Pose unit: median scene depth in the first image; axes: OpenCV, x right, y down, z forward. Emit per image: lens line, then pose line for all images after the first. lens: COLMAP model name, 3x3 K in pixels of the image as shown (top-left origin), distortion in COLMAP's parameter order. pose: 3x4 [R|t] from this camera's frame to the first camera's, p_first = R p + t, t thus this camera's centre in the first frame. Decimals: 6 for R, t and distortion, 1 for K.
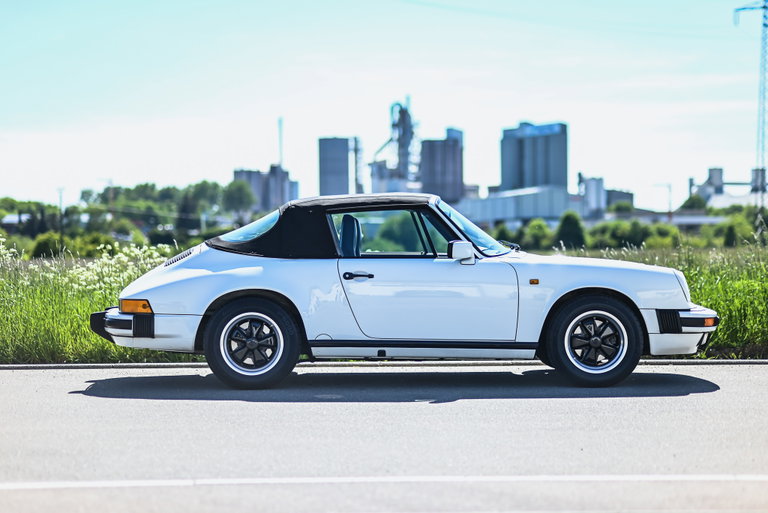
lens RADIAL K [[1975.3, 0, 384.0], [0, 1975.3, 256.5], [0, 0, 1]] dist [0.228658, 0.422584]
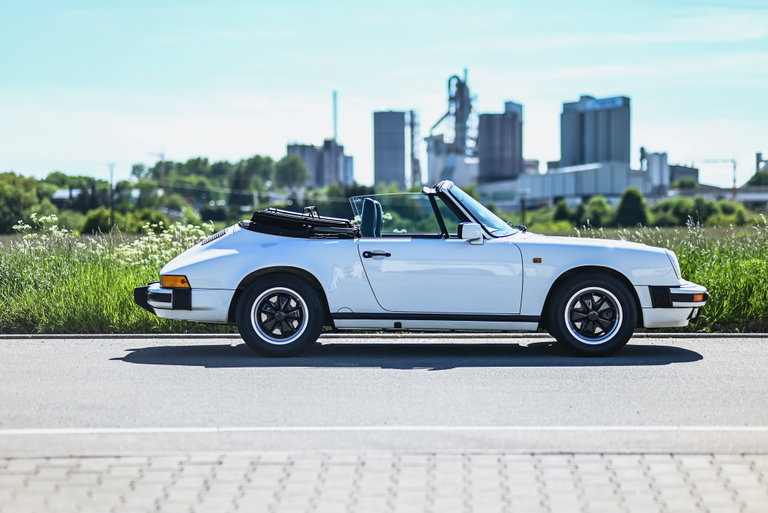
lens RADIAL K [[2090.4, 0, 384.0], [0, 2090.4, 256.5], [0, 0, 1]] dist [0.281638, -0.472407]
pose [[0.999455, 0.003503, -0.032839, 0.026295], [-0.003122, 0.999927, 0.011644, -0.002362], [0.032878, -0.011535, 0.999393, -0.144912]]
